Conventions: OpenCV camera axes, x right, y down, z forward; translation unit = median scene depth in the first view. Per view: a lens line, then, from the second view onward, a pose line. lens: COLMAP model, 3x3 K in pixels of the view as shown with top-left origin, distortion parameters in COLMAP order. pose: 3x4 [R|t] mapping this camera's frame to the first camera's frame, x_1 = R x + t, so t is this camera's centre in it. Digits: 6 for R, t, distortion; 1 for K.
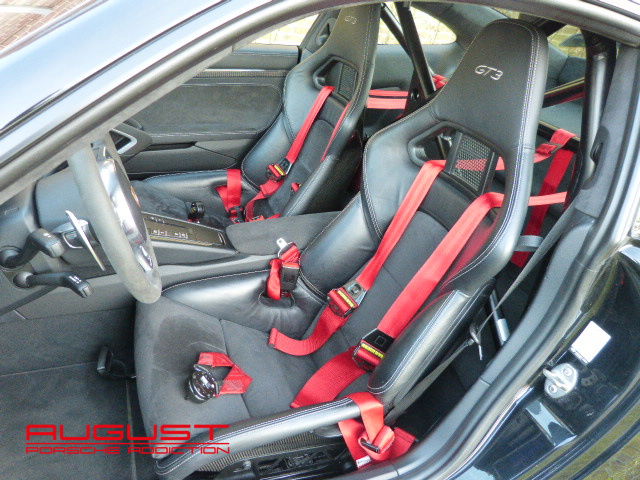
lens RADIAL K [[472.2, 0, 320.0], [0, 472.2, 240.0], [0, 0, 1]] dist [-0.005425, -0.000015]
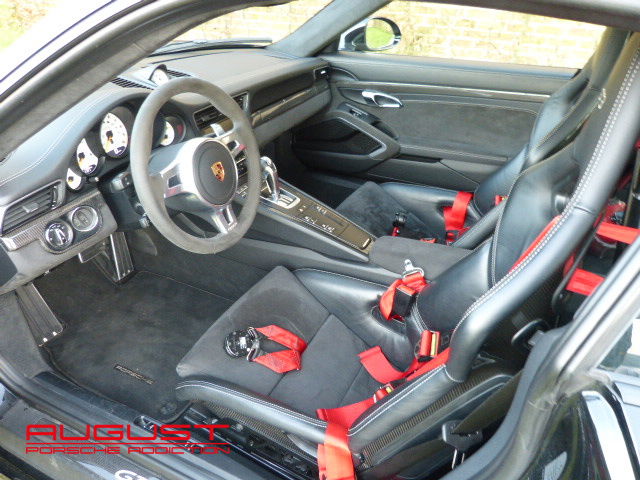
lens RADIAL K [[472.2, 0, 320.0], [0, 472.2, 240.0], [0, 0, 1]] dist [-0.005425, -0.000015]
pose [[0.689611, 0.281118, -0.667390, 0.356707], [-0.313555, 0.946624, 0.074742, -0.048364], [0.652779, 0.157720, 0.740948, 0.145040]]
